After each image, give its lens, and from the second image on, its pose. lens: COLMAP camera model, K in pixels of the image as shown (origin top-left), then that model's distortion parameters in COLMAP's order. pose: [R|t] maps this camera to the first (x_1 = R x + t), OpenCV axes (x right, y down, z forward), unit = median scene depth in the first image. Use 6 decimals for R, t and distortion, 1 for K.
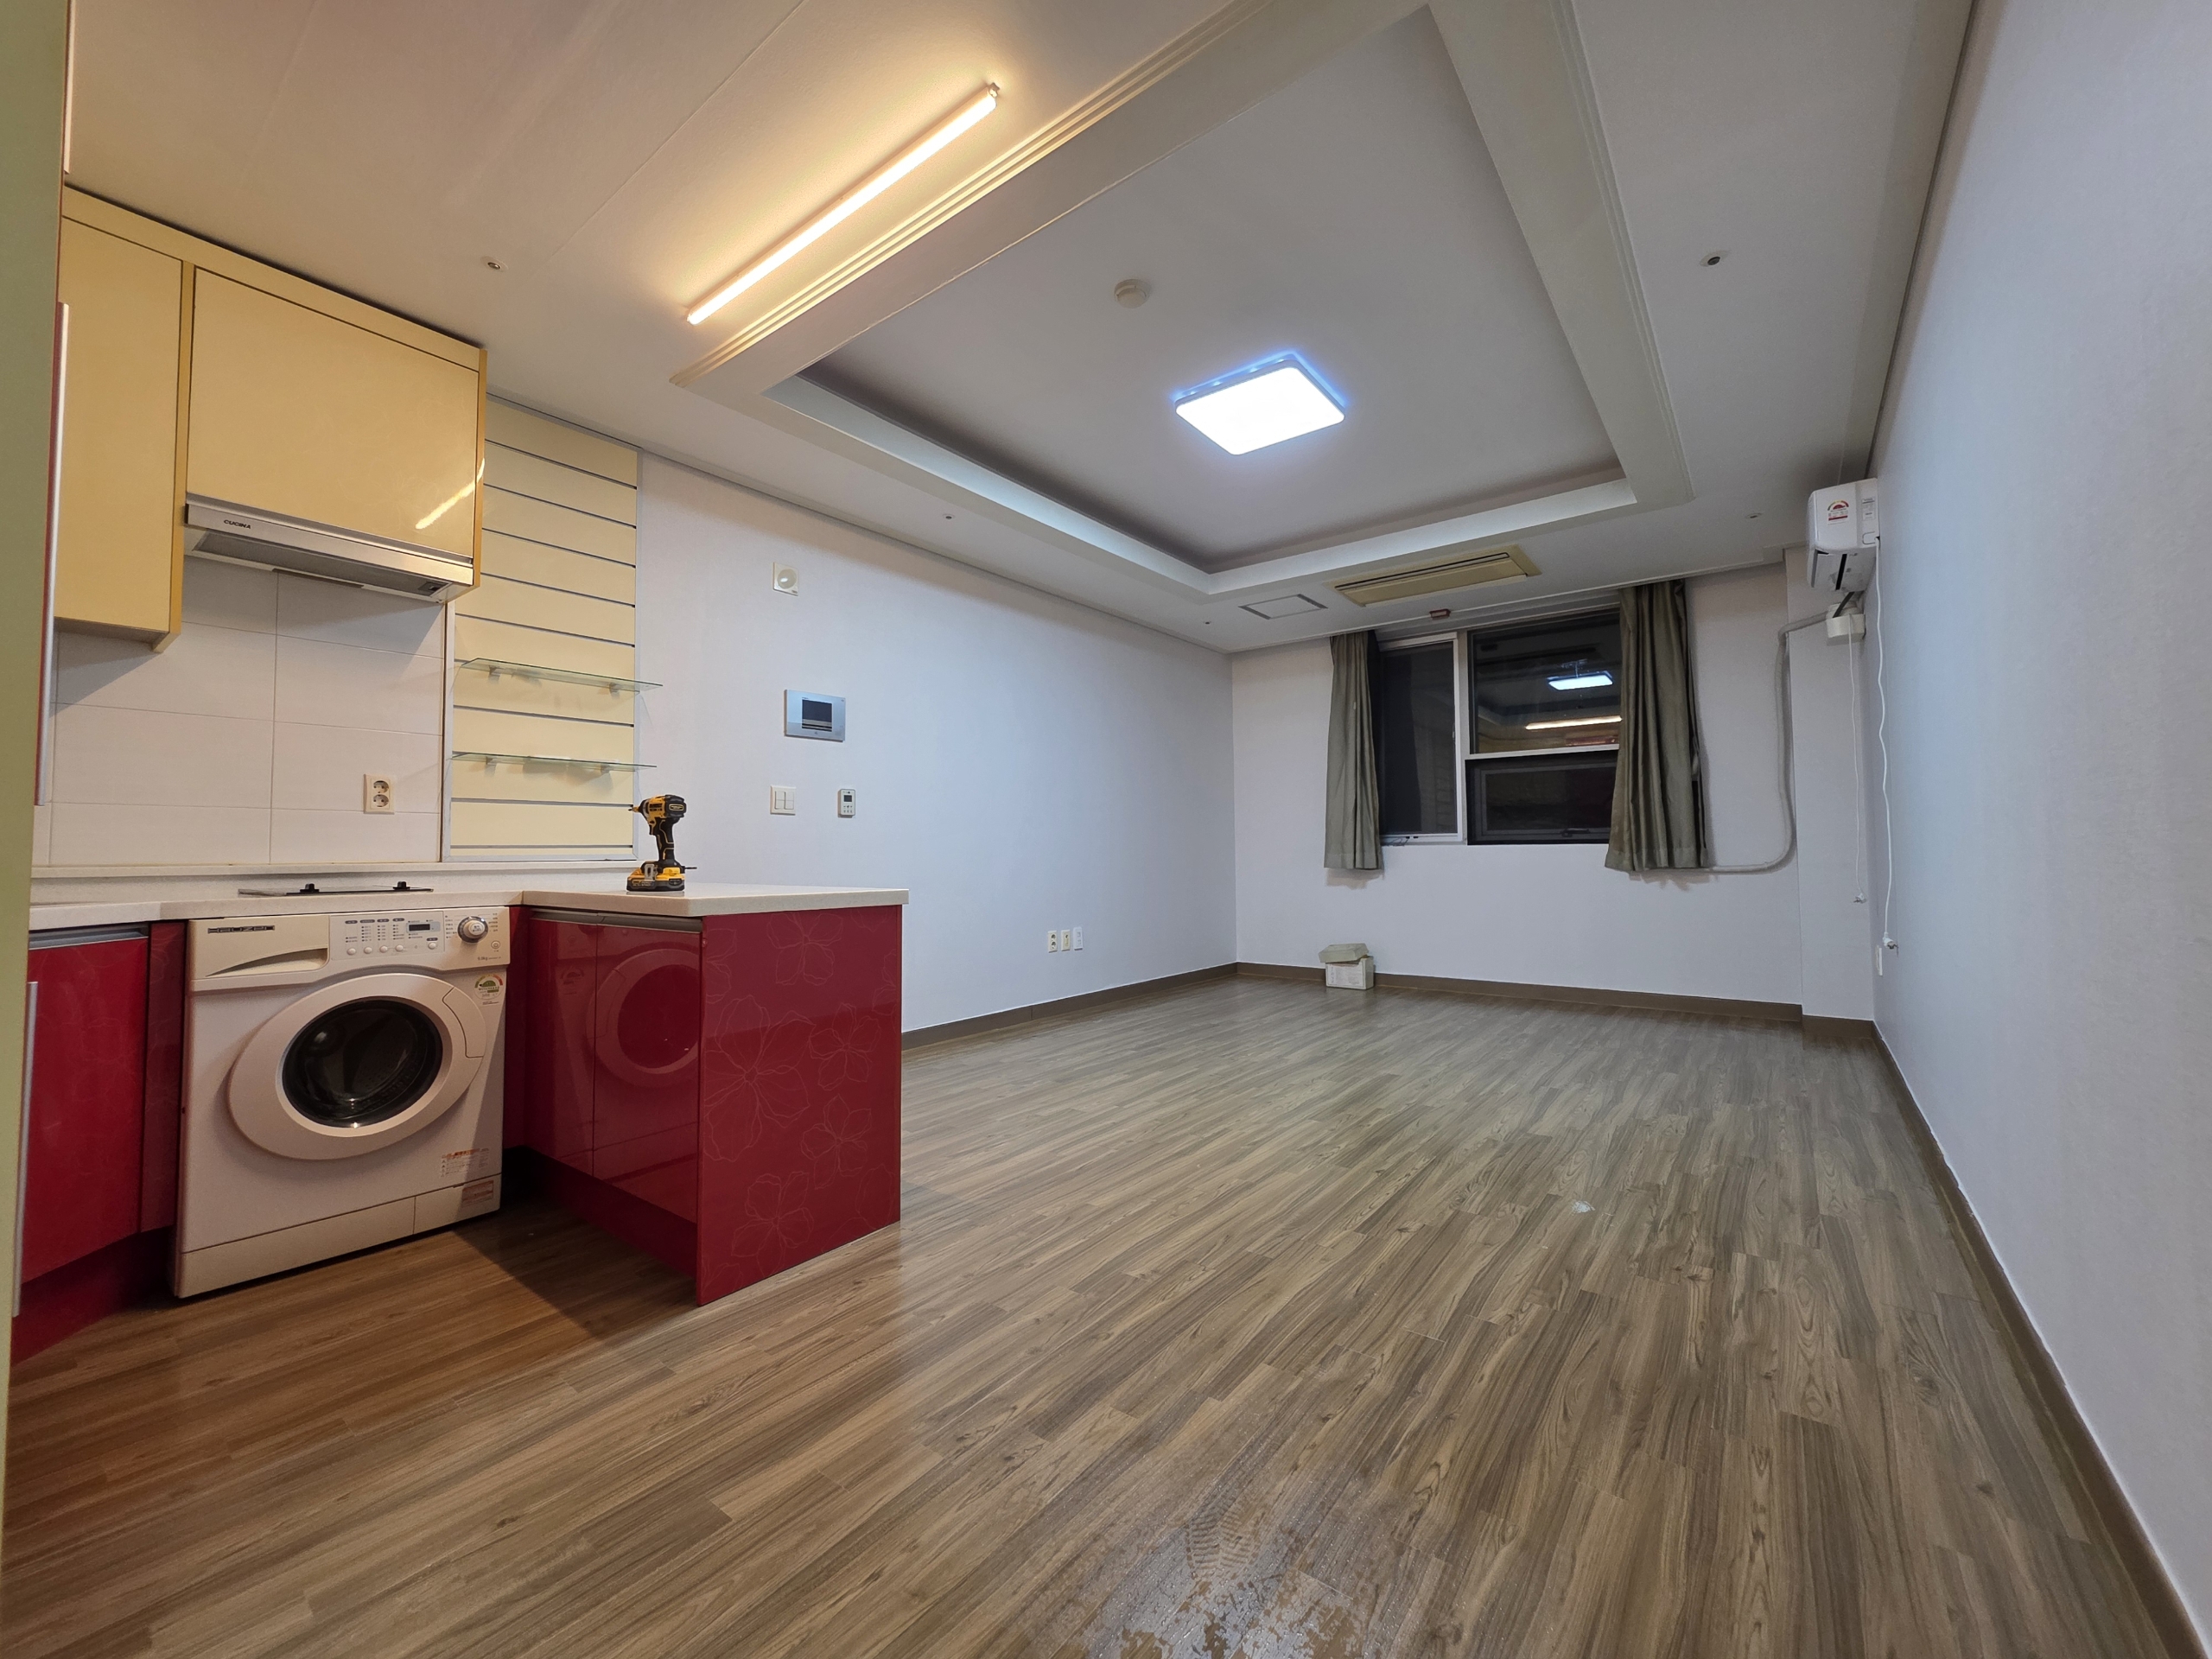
lens RADIAL K [[884.8, 0, 1102.1], [0, 884.8, 814.1], [0, 0, 1]] dist [0.004006, -0.000499]
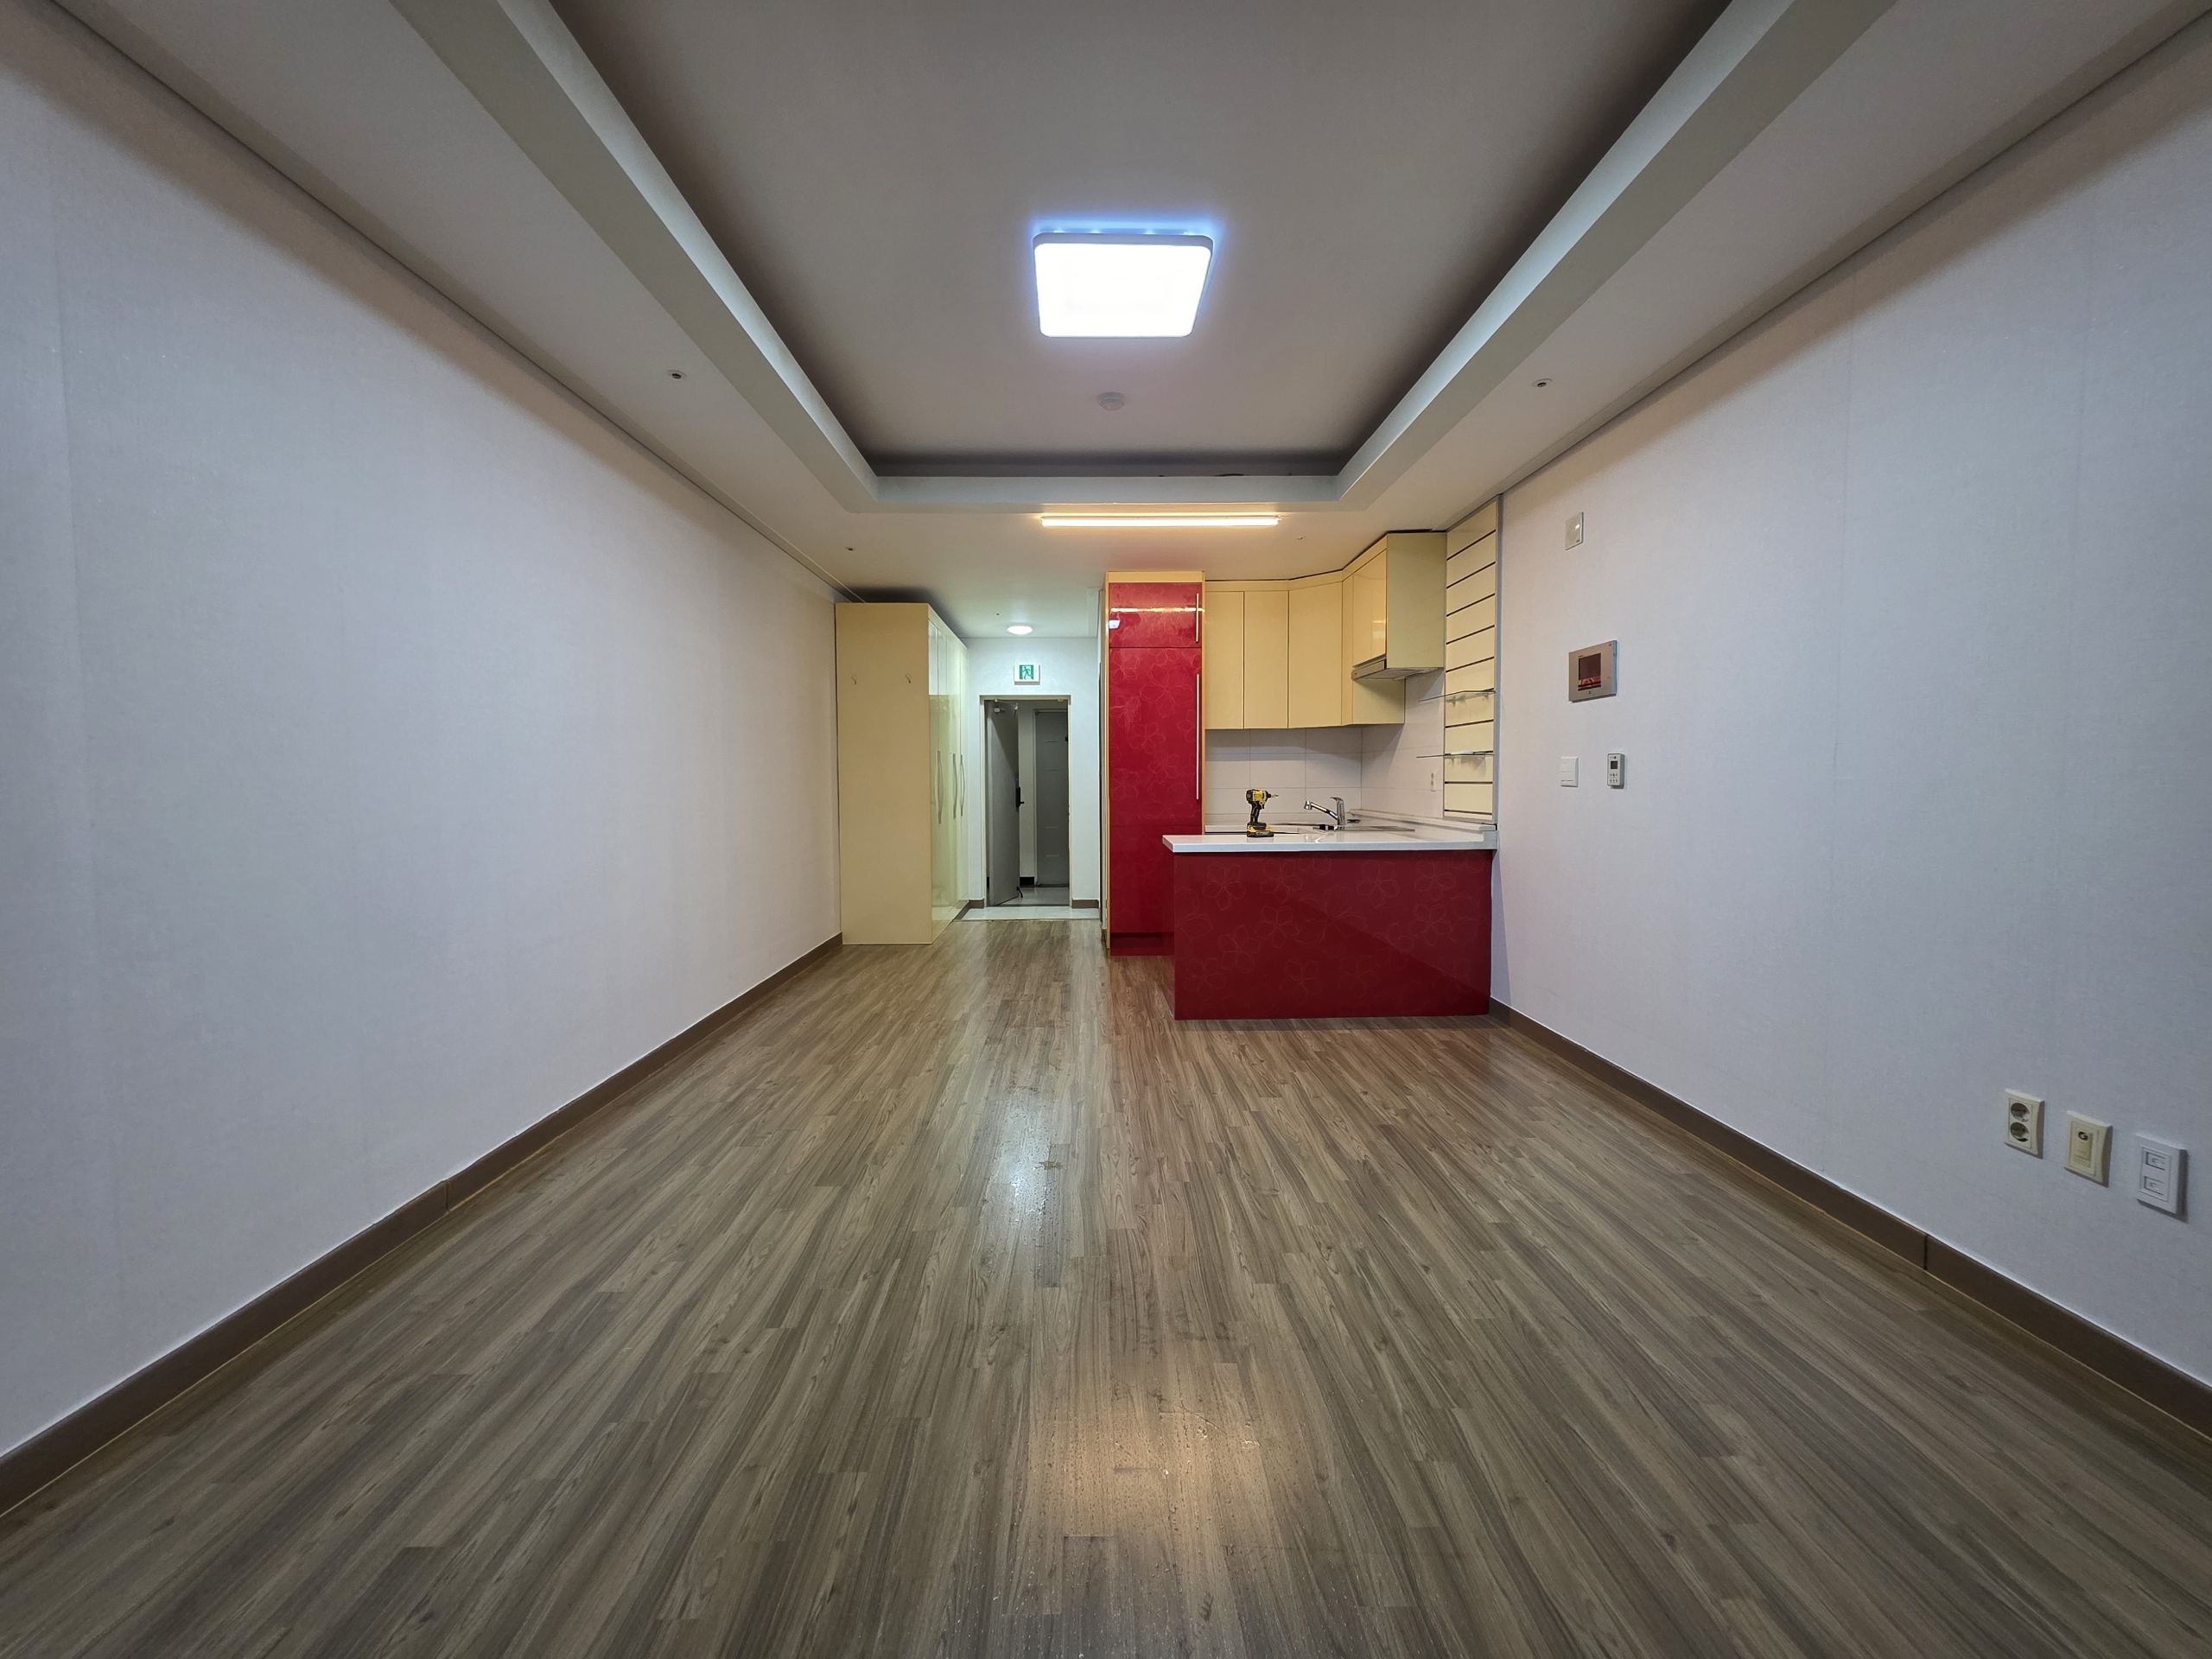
lens RADIAL K [[884.8, 0, 1091.7], [0, 884.8, 822.7], [0, 0, 1]] dist [0.004006, -0.000499]
pose [[-0.790345, 0.047458, -0.610822, 1.009580], [0.040670, 0.998860, 0.024983, -0.008404], [0.611311, -0.005097, -0.791374, 2.323751]]
